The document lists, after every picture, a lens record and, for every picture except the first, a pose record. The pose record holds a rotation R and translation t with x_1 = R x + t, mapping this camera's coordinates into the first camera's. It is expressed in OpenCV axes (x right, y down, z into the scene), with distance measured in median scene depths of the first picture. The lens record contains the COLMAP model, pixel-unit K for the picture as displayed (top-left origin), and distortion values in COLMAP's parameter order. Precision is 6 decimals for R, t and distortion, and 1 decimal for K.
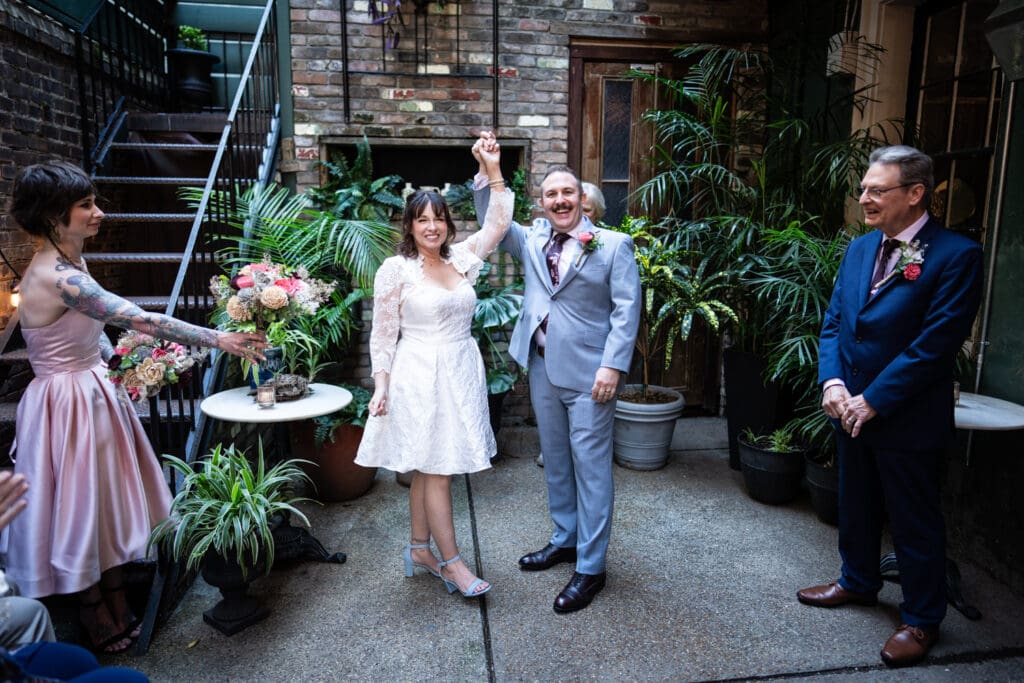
lens RADIAL K [[678.9, 0, 512.0], [0, 678.9, 341.5], [0, 0, 1]] dist [0.007331, 0.002747]
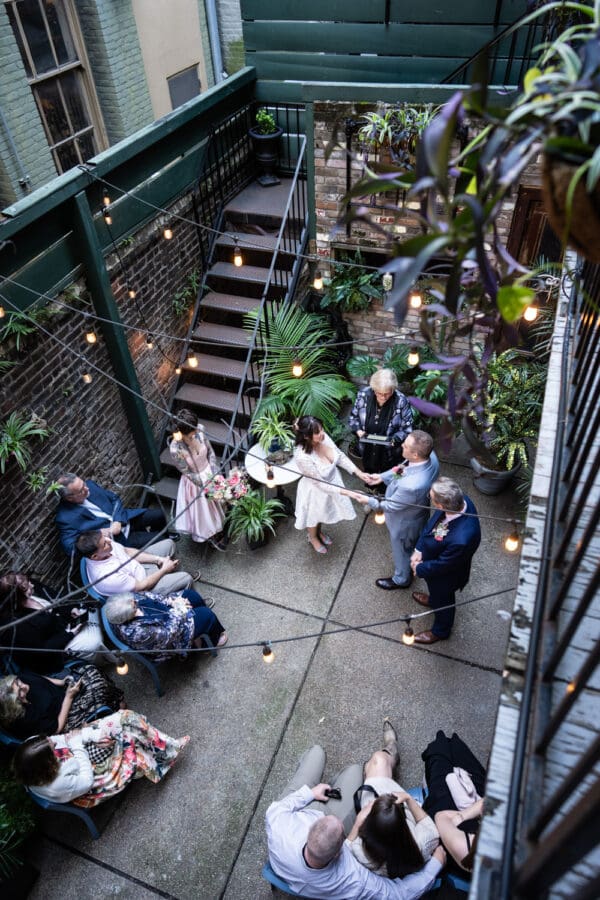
lens RADIAL K [[596.7, 0, 300.0], [0, 596.7, 450.0], [0, 0, 1]] dist [0.007331, 0.002747]
pose [[0.881925, 0.288844, -0.372528, 0.289392], [-0.018662, 0.811051, 0.584678, -0.718641], [0.471020, -0.508690, 0.720677, -0.227169]]
